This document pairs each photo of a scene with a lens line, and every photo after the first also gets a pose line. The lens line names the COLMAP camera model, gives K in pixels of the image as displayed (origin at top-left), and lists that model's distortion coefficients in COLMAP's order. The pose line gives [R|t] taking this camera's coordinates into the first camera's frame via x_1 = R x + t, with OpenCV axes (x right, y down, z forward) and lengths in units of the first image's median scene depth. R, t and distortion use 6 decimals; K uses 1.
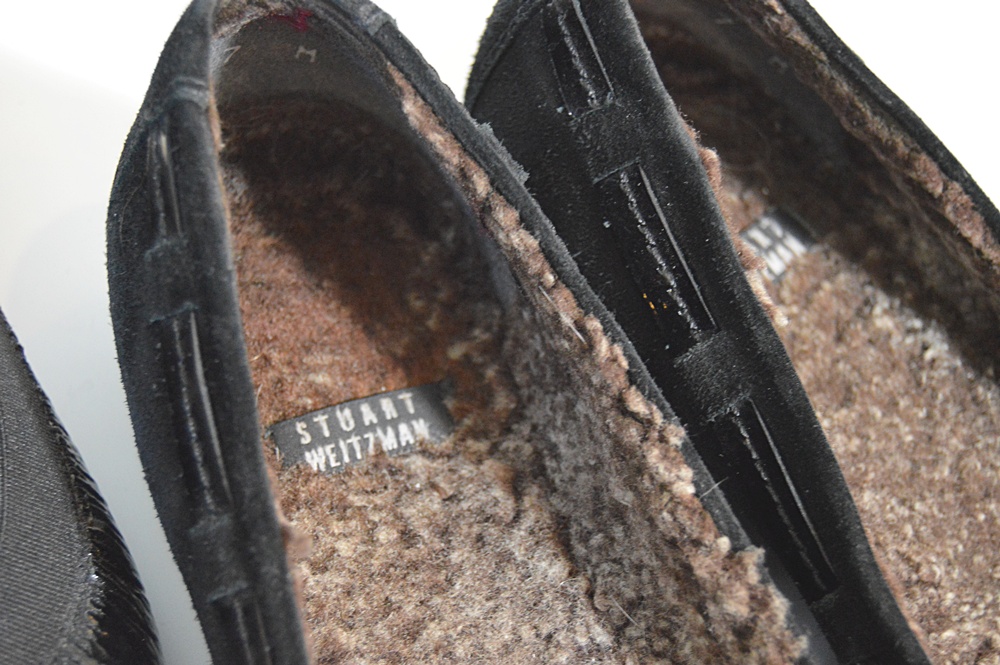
lens RADIAL K [[1648.3, 0, 500.5], [0, 1648.3, 332.9], [0, 0, 1]] dist [-0.021481, 0.000000]
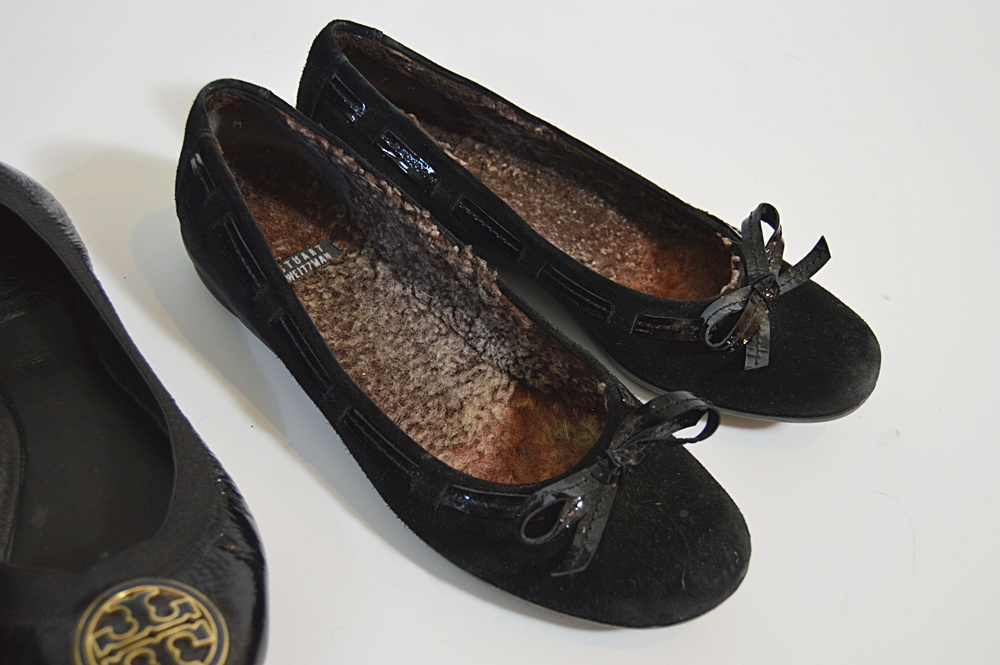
lens RADIAL K [[1134.4, 0, 500.1], [0, 1134.4, 331.6], [0, 0, 1]] dist [0.018052, 0.000000]
pose [[0.940836, -0.279413, 0.191720, -0.167619], [0.298320, 0.951313, -0.077511, 0.385137], [-0.160728, 0.130119, 0.978384, -0.698123]]
